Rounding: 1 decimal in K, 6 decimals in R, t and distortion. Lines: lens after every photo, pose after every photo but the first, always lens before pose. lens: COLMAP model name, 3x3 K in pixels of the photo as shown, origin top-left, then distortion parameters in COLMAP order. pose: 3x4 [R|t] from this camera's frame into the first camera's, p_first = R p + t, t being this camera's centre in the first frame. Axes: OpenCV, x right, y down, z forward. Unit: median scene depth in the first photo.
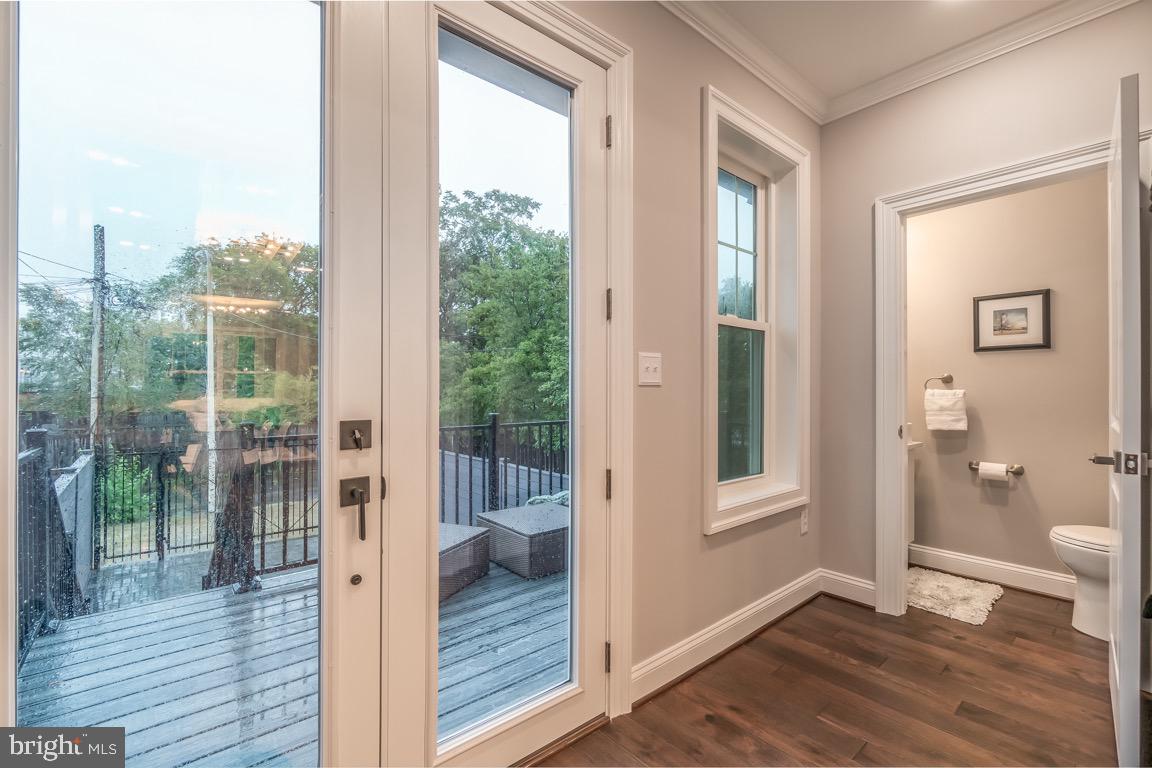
lens RADIAL K [[495.3, 0, 570.3], [0, 495.3, 381.5], [0, 0, 1]] dist [-0.002684, -0.000236]
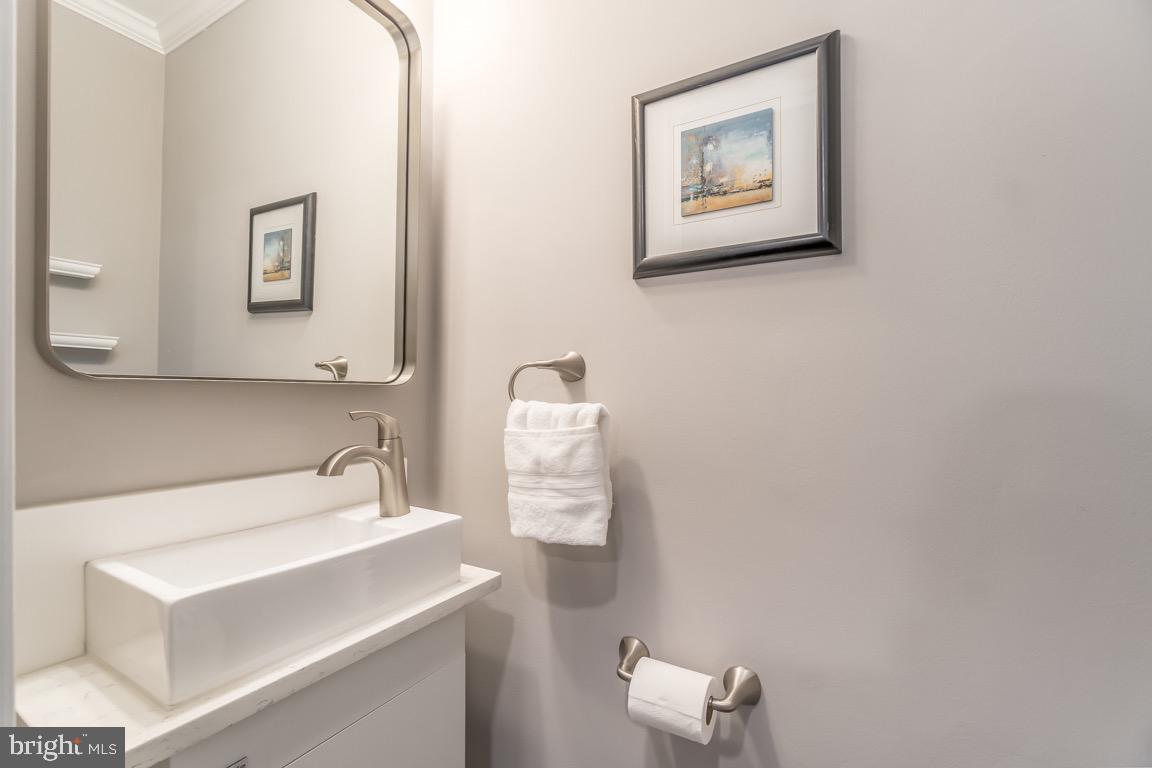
lens RADIAL K [[495.3, 0, 580.5], [0, 495.3, 388.1], [0, 0, 1]] dist [-0.002684, -0.000236]
pose [[0.938014, 0.002875, 0.346585, 0.694925], [-0.002257, 0.999995, -0.002188, 0.008887], [-0.346590, 0.001270, 0.938016, 0.742233]]
